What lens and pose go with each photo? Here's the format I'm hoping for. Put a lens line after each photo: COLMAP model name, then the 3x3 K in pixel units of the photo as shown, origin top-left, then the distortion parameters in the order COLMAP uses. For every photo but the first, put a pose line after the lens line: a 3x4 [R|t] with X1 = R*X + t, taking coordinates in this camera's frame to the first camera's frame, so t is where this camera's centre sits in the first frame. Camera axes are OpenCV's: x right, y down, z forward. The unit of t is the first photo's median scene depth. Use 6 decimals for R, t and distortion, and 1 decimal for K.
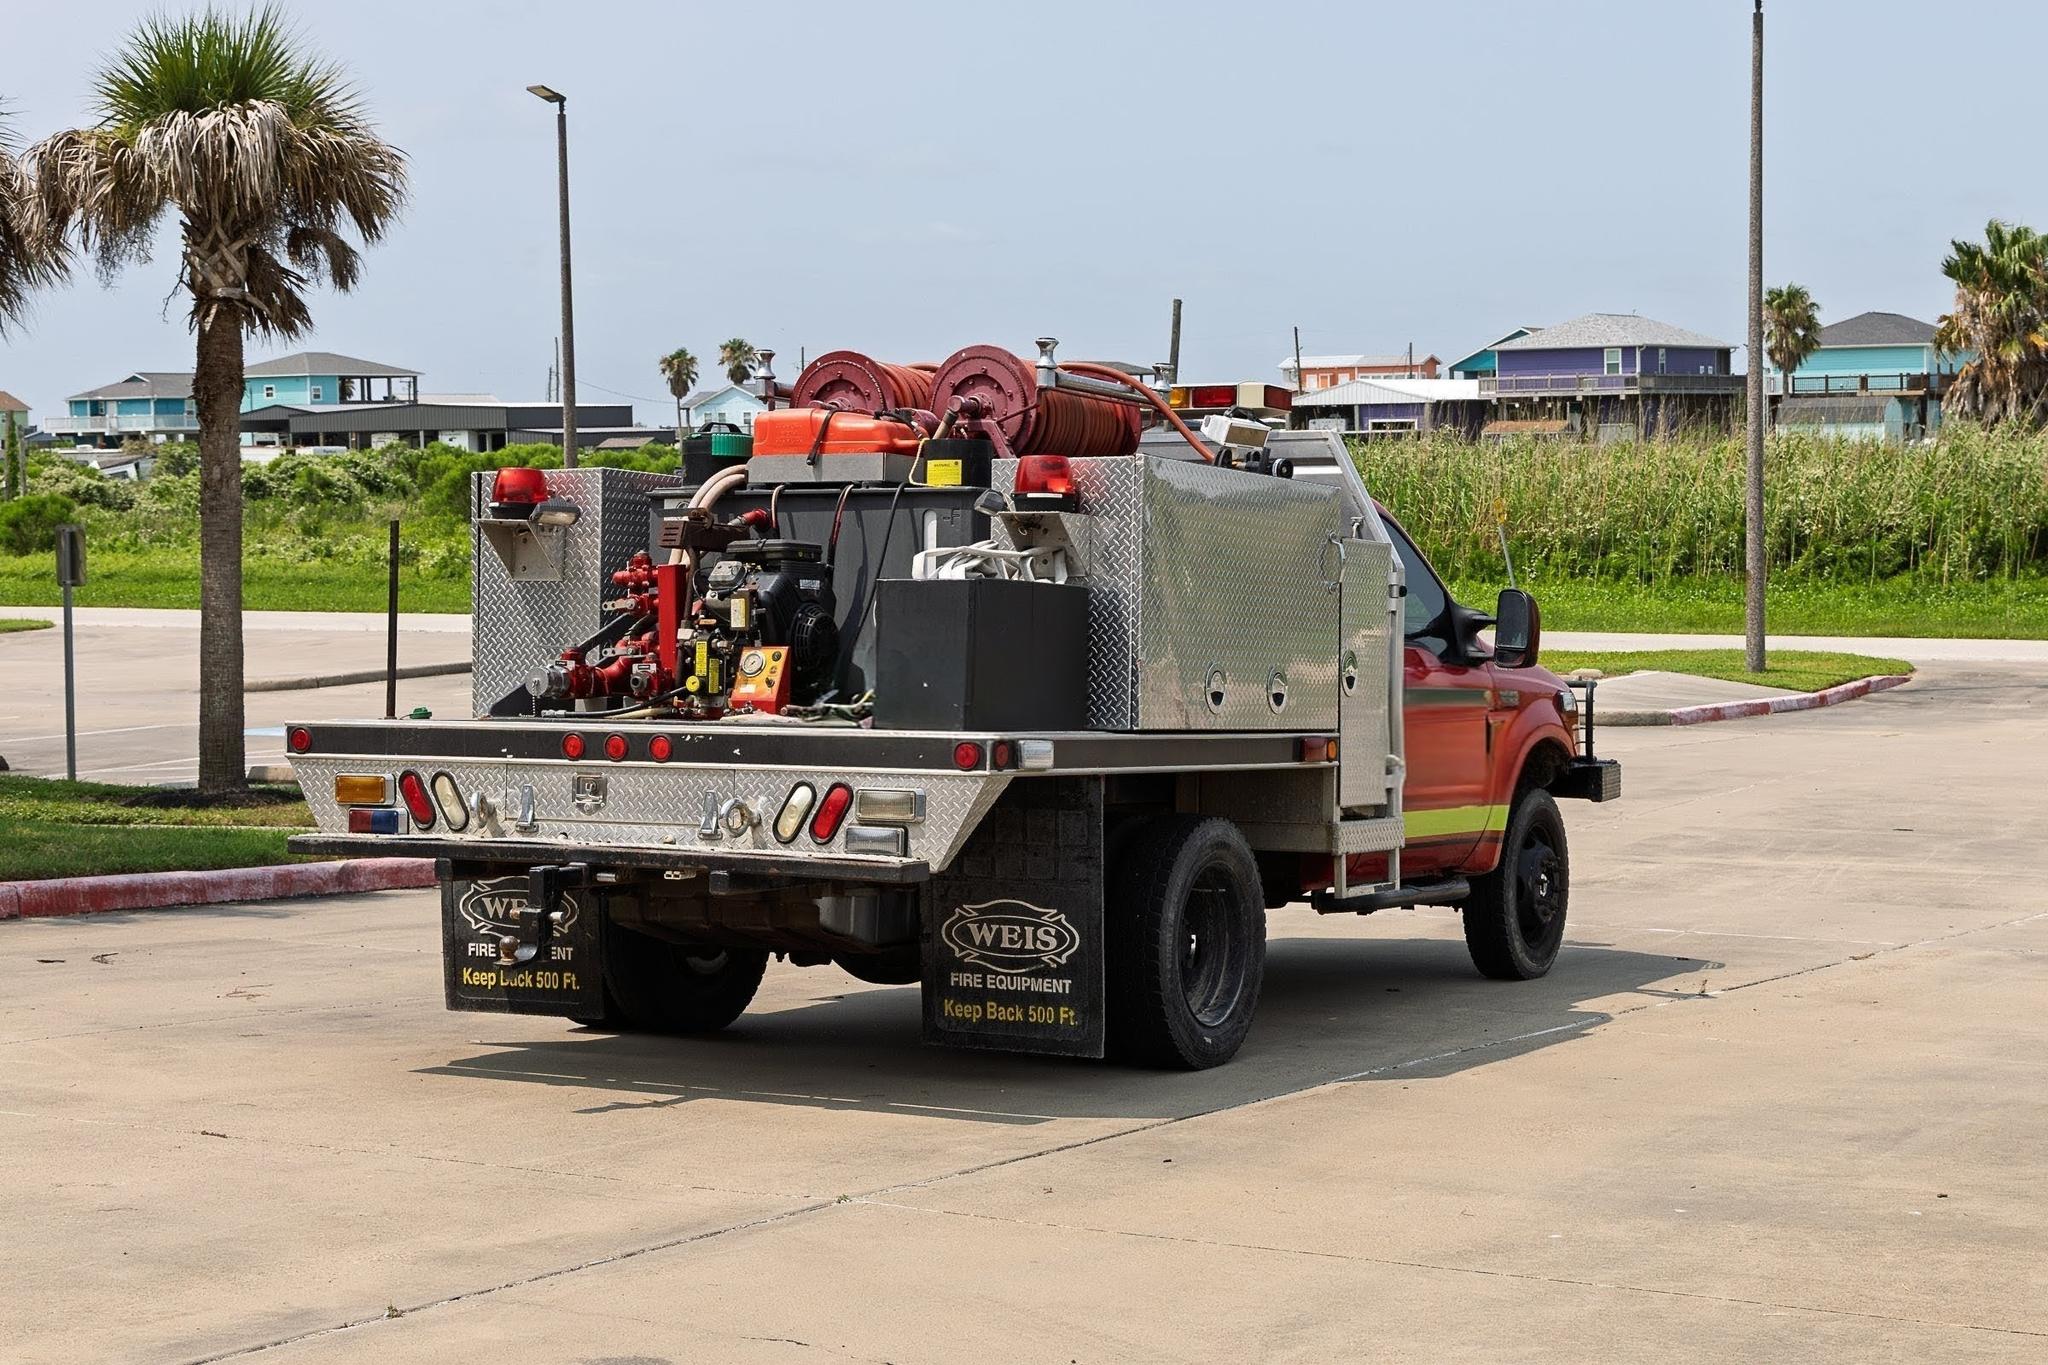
lens RADIAL K [[3370.8, 0, 1019.5], [0, 3370.8, 677.7], [0, 0, 1]] dist [0.010753, 0.000000]
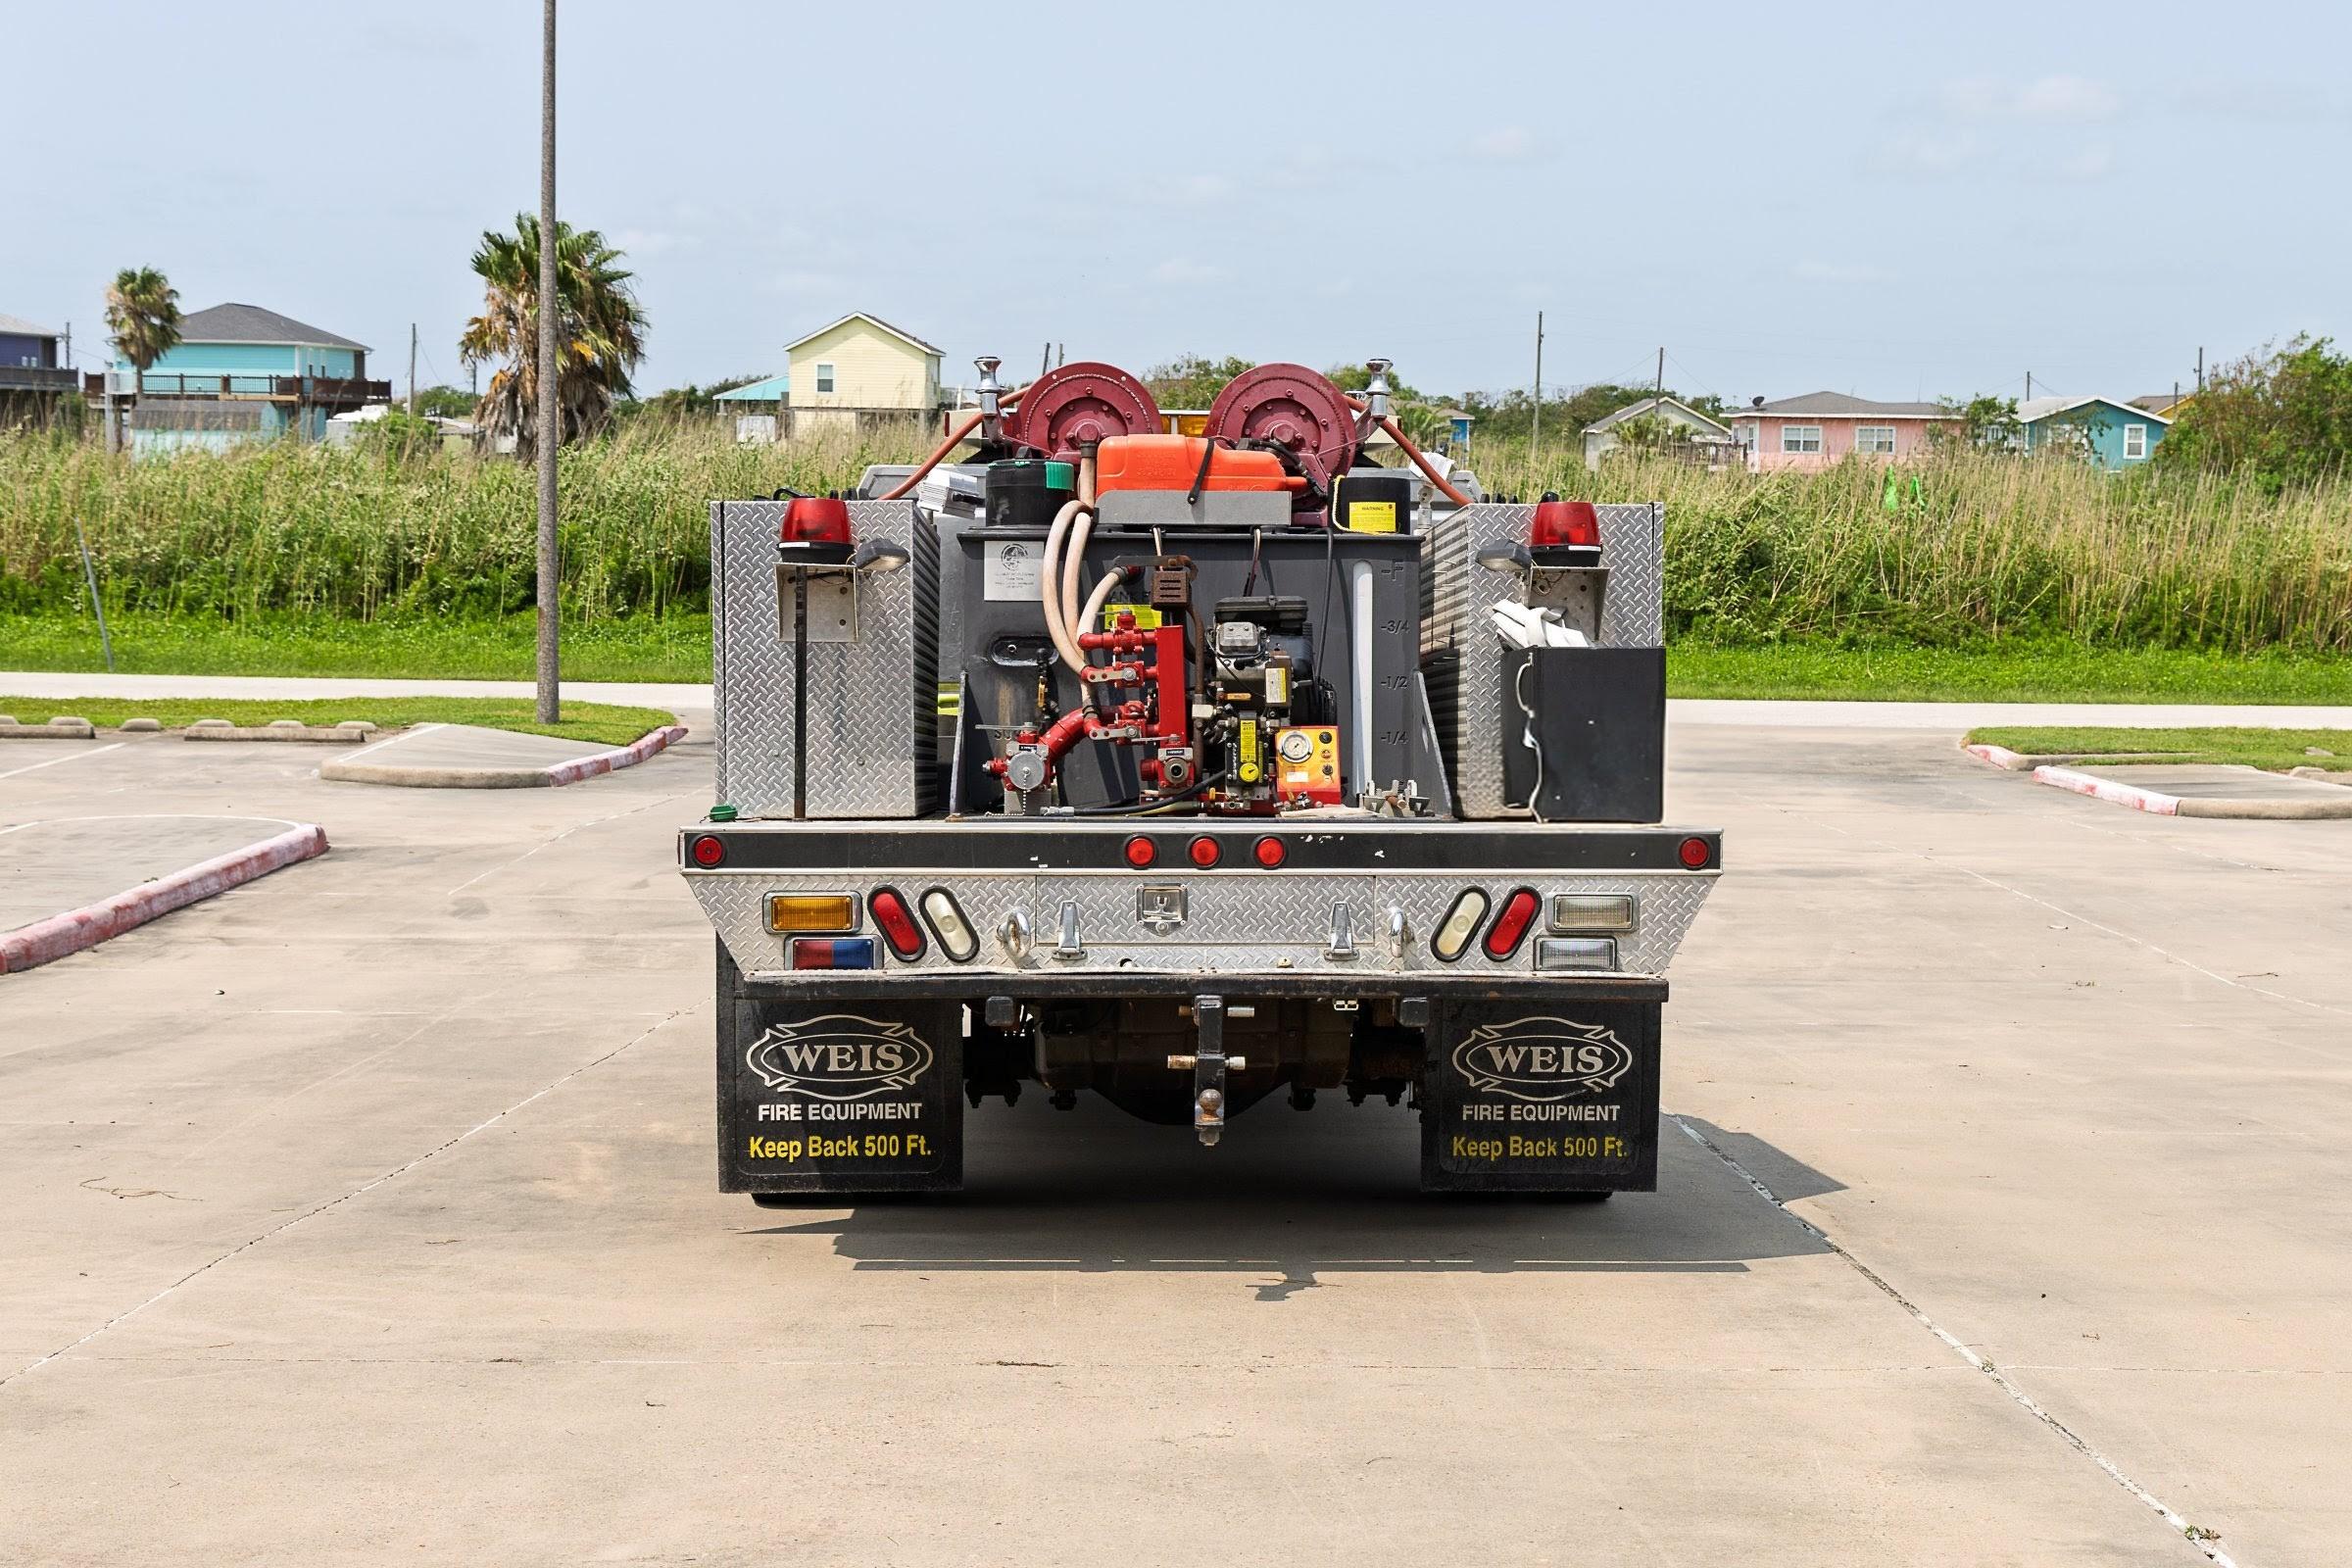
lens RADIAL K [[3871.1, 0, 1172.2], [0, 3871.1, 783.9], [0, 0, 1]] dist [0.010753, 0.000000]
pose [[0.858765, -0.015446, 0.512138, -0.563299], [0.007050, 0.999807, 0.018333, -0.011996], [-0.512322, -0.012133, 0.858708, 0.188675]]
